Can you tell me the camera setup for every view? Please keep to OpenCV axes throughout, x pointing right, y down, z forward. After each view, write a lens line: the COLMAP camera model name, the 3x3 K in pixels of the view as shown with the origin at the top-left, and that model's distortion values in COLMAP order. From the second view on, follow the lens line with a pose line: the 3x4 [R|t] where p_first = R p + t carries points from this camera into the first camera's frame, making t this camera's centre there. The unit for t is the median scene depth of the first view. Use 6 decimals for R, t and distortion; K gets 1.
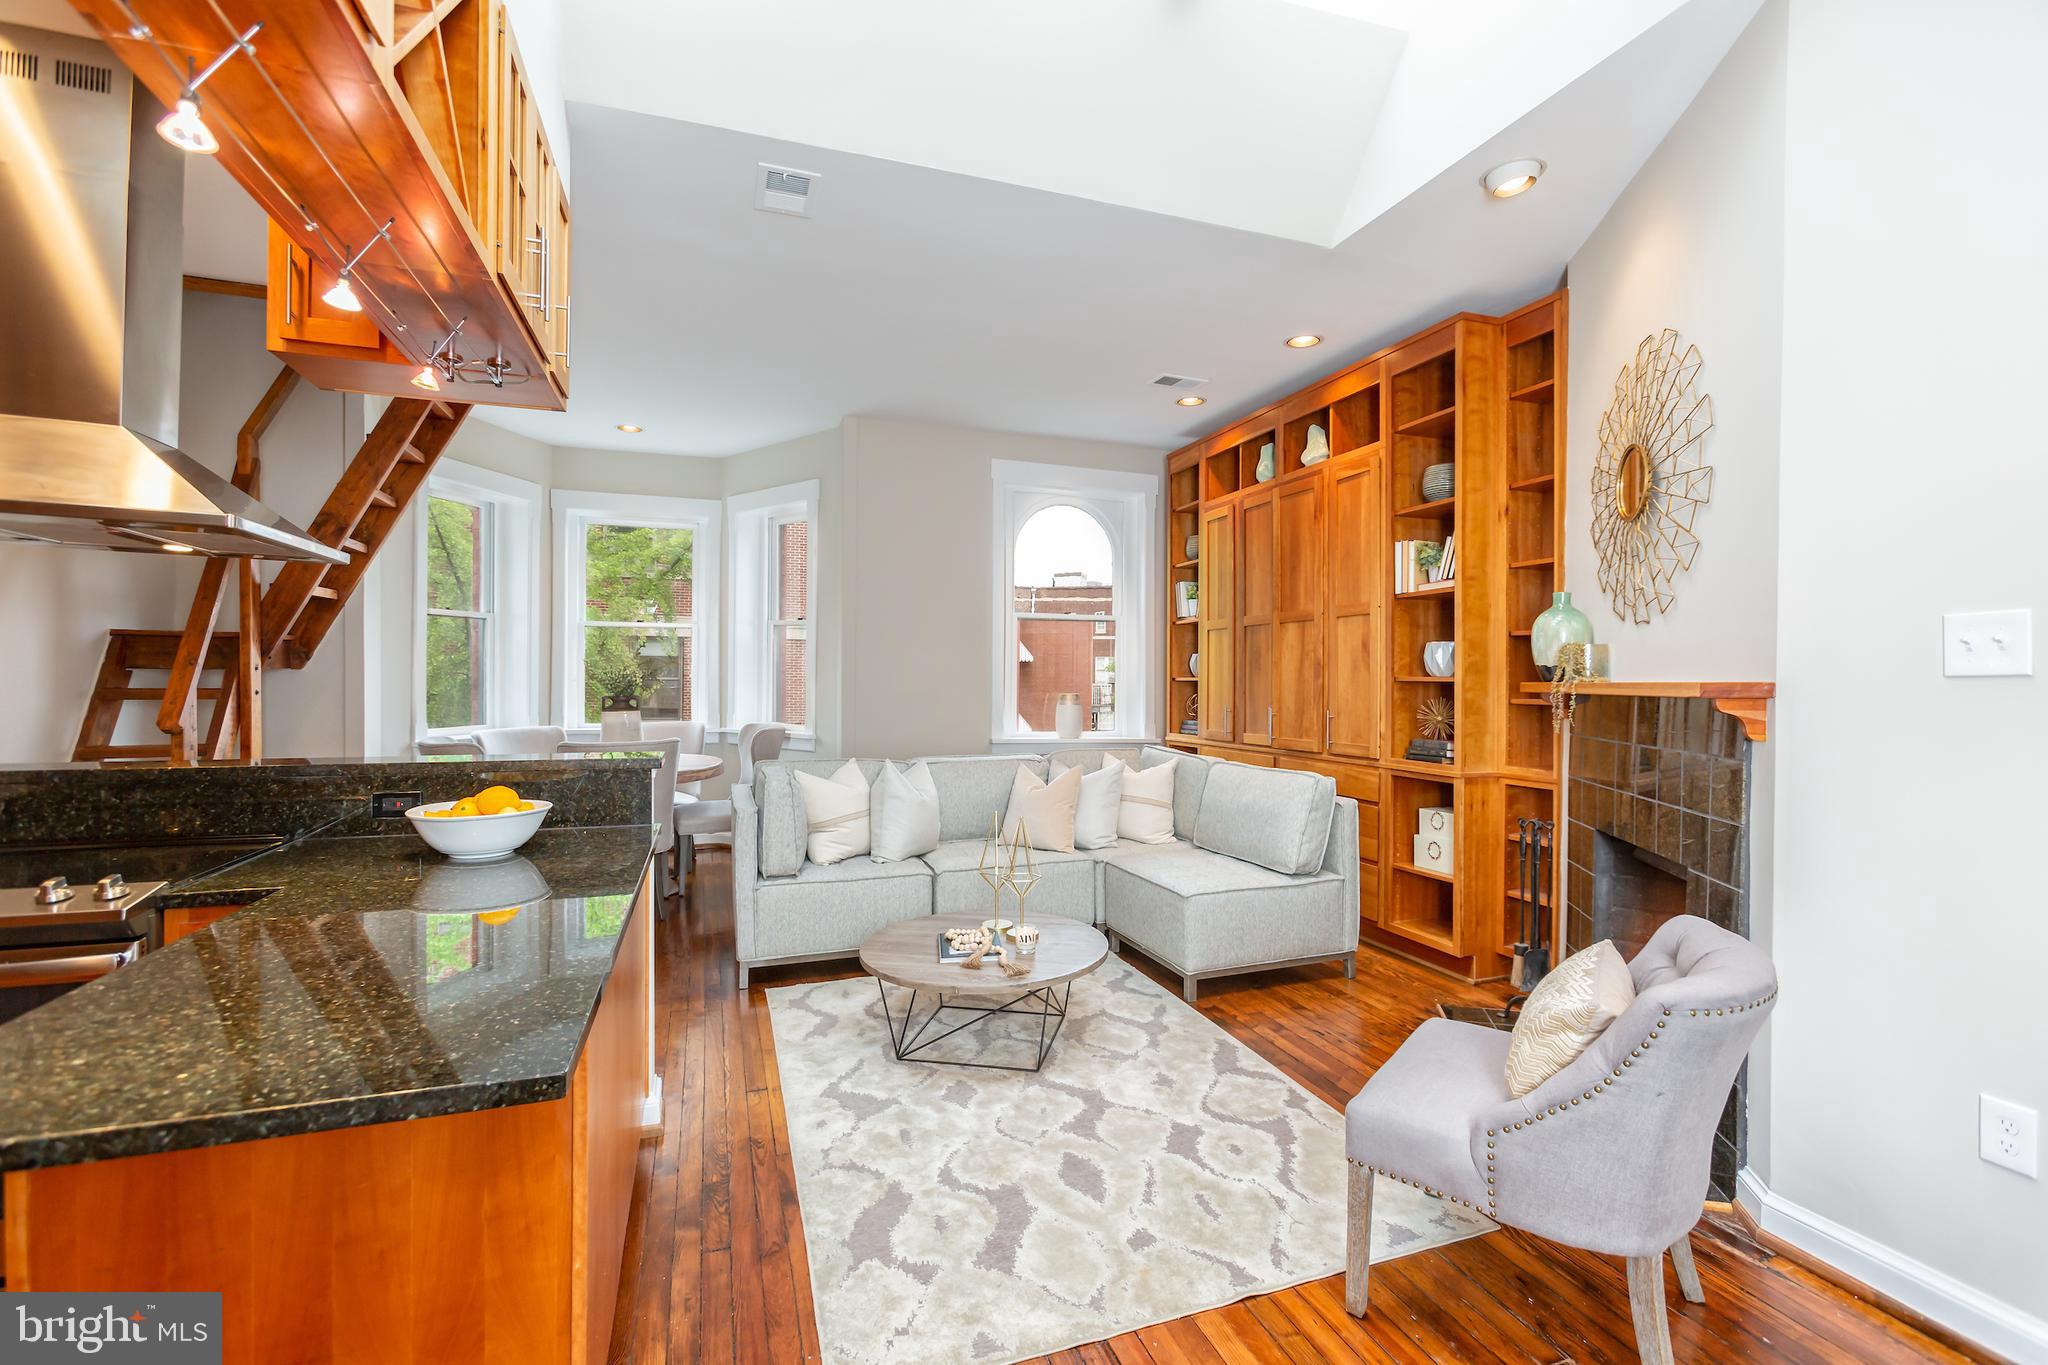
lens RADIAL K [[921.7, 0, 1024.0], [0, 921.7, 682.5], [0, 0, 1]] dist [-0.026119, 0.019549]
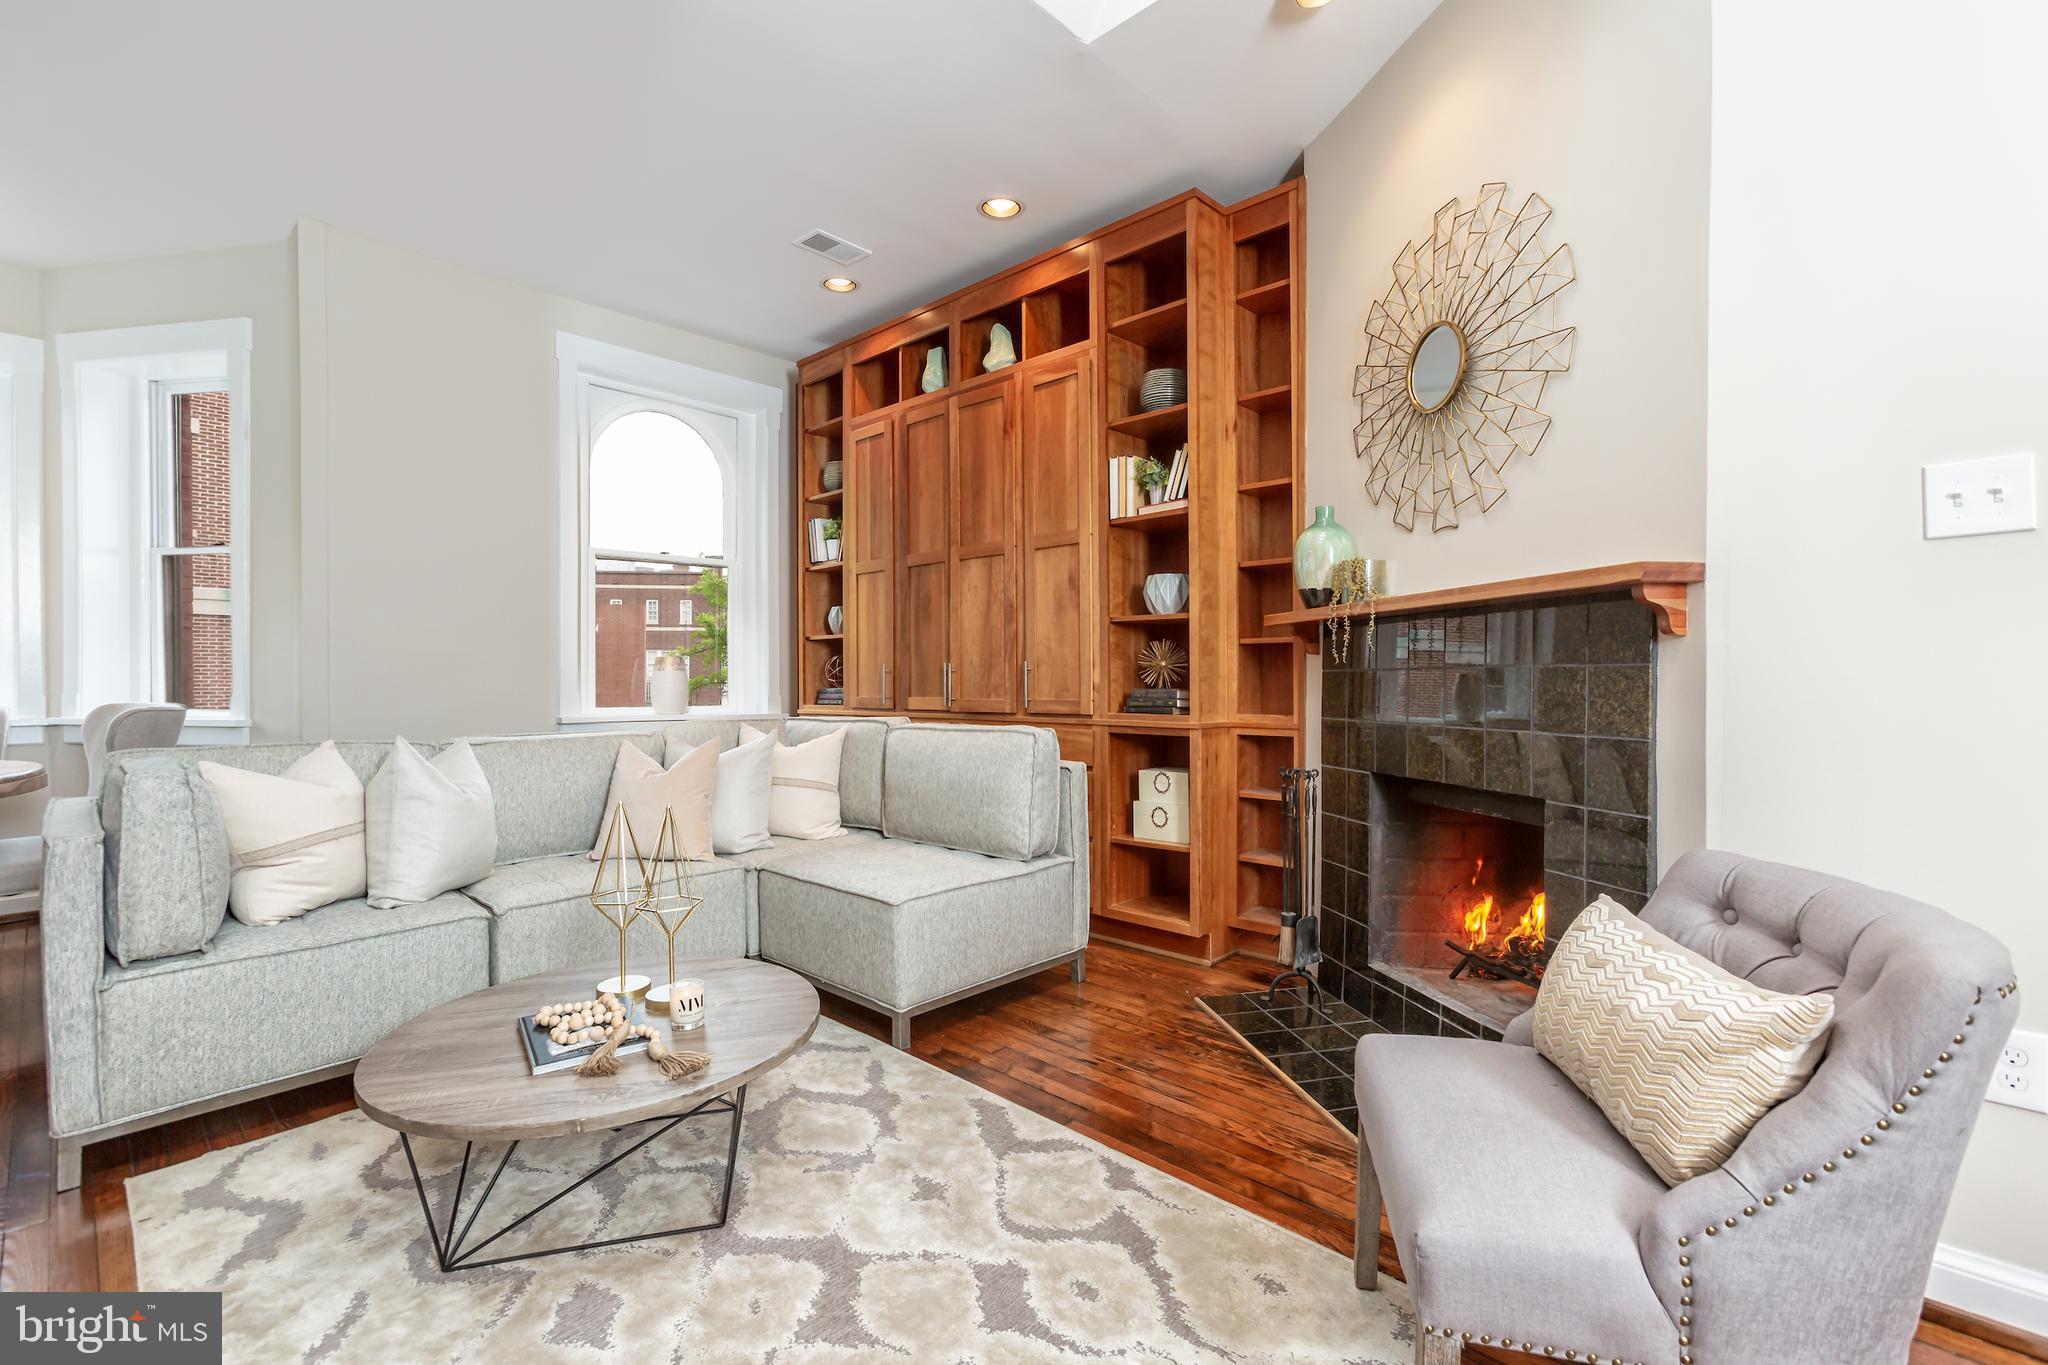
lens RADIAL K [[921.7, 0, 1024.0], [0, 921.7, 682.5], [0, 0, 1]] dist [-0.026119, 0.019549]
pose [[0.889120, -0.010403, 0.457555, -0.063295], [0.010572, 0.999942, 0.002190, 0.056279], [-0.457551, 0.002891, 0.889179, 0.302378]]
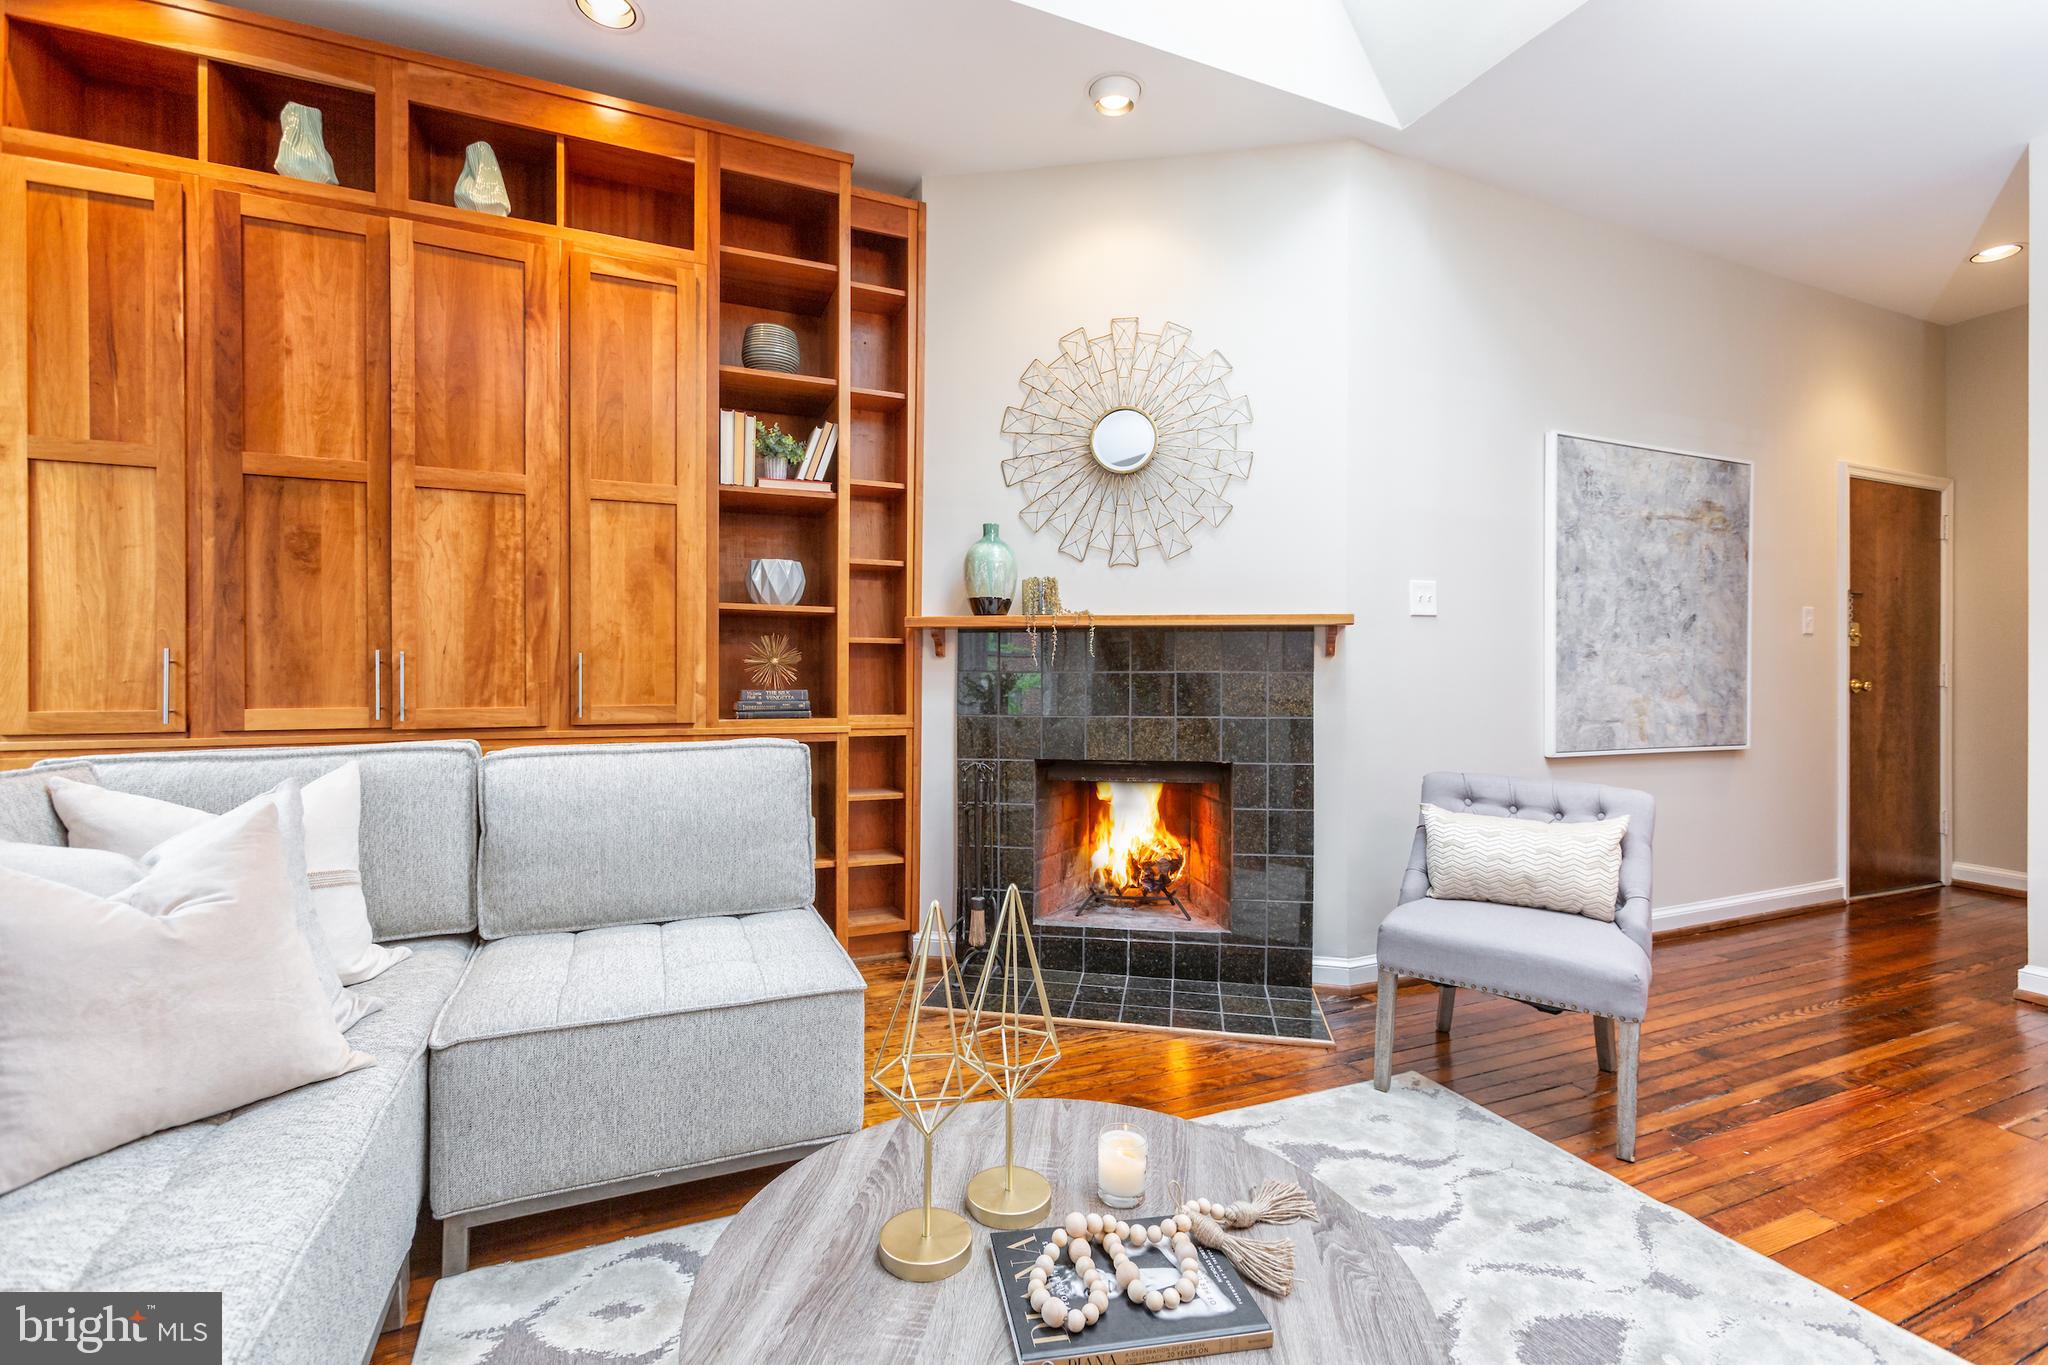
lens RADIAL K [[893.5, 0, 1053.2], [0, 893.5, 679.1], [0, 0, 1]] dist [0.001121, 0.000115]
pose [[-0.078376, -0.008441, 0.996888, -0.319429], [0.000479, 0.999964, 0.008505, 0.050096], [-0.996924, 0.001144, -0.078369, 0.868793]]
